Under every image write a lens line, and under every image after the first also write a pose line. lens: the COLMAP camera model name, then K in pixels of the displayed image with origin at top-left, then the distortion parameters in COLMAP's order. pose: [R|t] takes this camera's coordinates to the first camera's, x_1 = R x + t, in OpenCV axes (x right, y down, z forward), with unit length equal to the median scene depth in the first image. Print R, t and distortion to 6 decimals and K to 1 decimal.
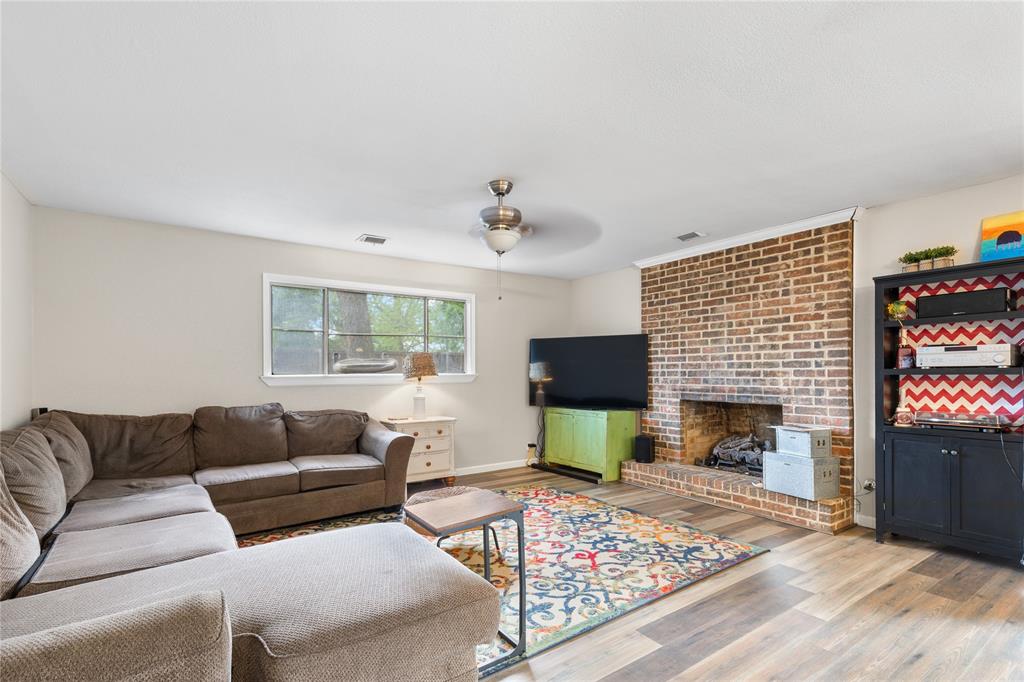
lens RADIAL K [[471.8, 0, 511.5], [0, 471.8, 372.6], [0, 0, 1]] dist [-0.000013, -0.000141]
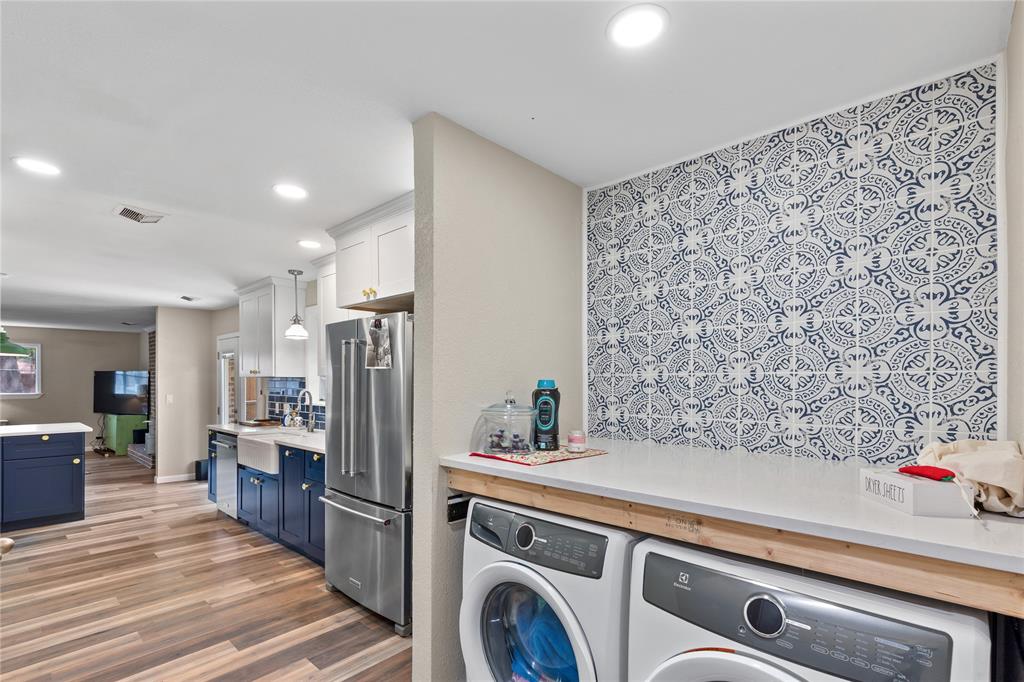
lens RADIAL K [[477.4, 0, 509.9], [0, 477.4, 382.8], [0, 0, 1]] dist [0.002773, 0.000438]
pose [[0.975297, 0.000714, 0.220898, 1.507209], [-0.002009, 0.999982, 0.005639, -0.062967], [-0.220890, -0.005944, 0.975281, -1.280688]]
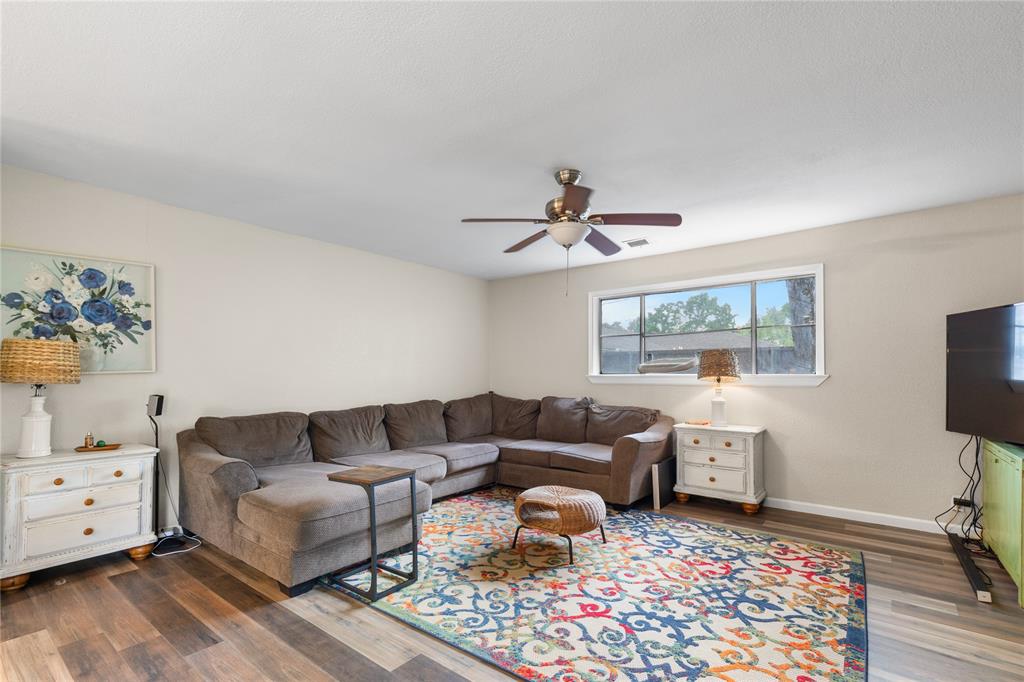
lens RADIAL K [[471.3, 0, 515.2], [0, 471.3, 362.8], [0, 0, 1]] dist [0.009033, 0.000177]
pose [[0.298966, -0.014337, -0.954156, 0.621214], [-0.000287, 0.999886, -0.015114, -0.005943], [0.954264, 0.004793, 0.298928, 0.459327]]
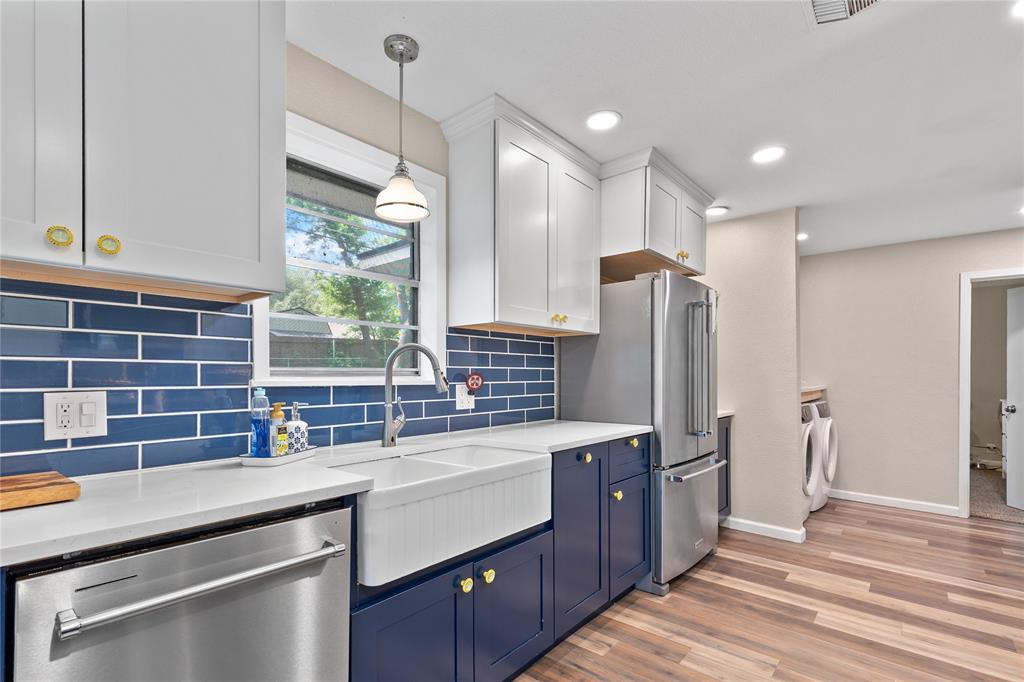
lens RADIAL K [[479.6, 0, 501.8], [0, 479.6, 369.4], [0, 0, 1]] dist [0.007510, -0.000403]
pose [[-0.247827, 0.011382, 0.968738, 0.840076], [-0.003792, 0.999912, -0.012718, -0.011588], [-0.968797, -0.006826, -0.247762, -0.117456]]
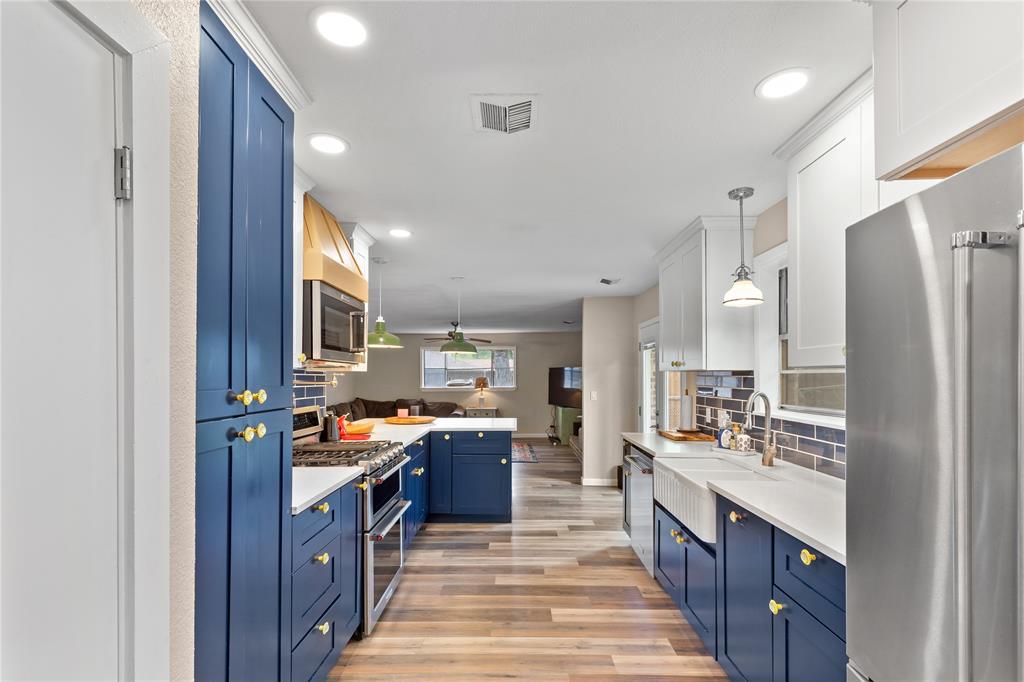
lens RADIAL K [[471.8, 0, 511.5], [0, 471.8, 372.6], [0, 0, 1]] dist [-0.000013, -0.000141]
pose [[0.816688, -0.004632, -0.577060, 1.388144], [0.002039, 0.999985, -0.005141, -0.062333], [0.577075, 0.003022, 0.816685, -0.818277]]
